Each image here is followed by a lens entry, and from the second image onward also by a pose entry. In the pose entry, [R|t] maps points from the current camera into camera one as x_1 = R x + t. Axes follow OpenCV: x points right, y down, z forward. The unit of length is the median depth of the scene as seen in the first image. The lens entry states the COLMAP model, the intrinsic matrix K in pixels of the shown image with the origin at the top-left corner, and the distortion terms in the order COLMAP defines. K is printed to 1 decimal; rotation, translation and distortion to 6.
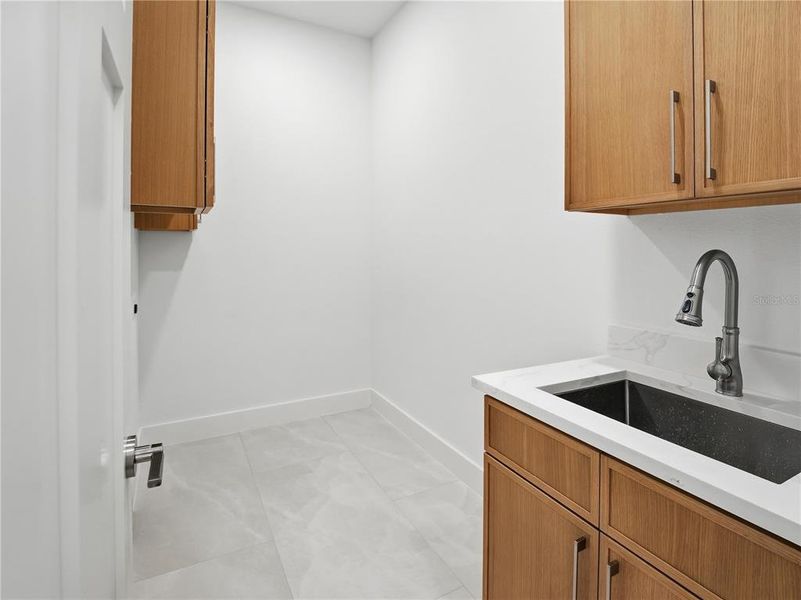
lens RADIAL K [[391.4, 0, 398.7], [0, 391.4, 304.5], [0, 0, 1]] dist [-0.015690, -0.001004]
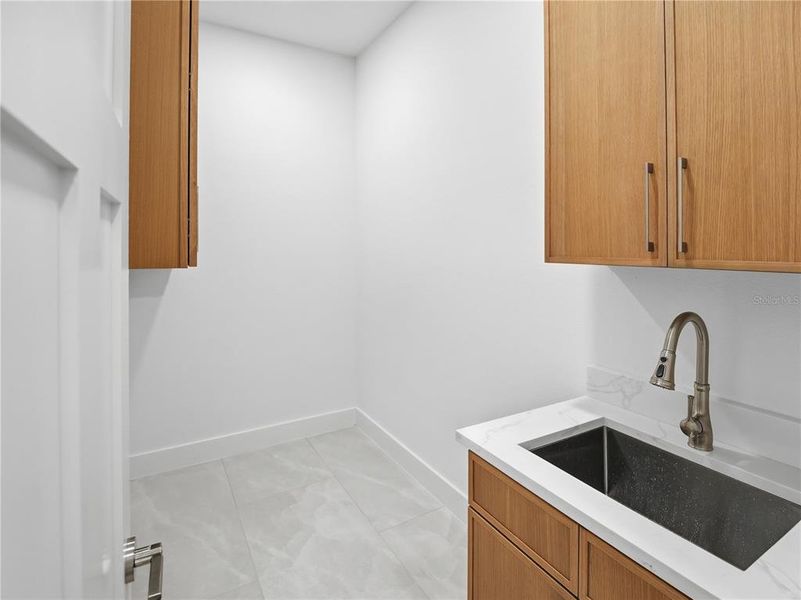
lens RADIAL K [[391.4, 0, 399.2], [0, 391.4, 295.1], [0, 0, 1]] dist [-0.015690, -0.001004]
pose [[0.999135, -0.002266, 0.041511, -0.001896], [0.002572, 0.999970, -0.007318, -0.167907], [-0.041493, 0.007418, 0.999111, -0.013499]]
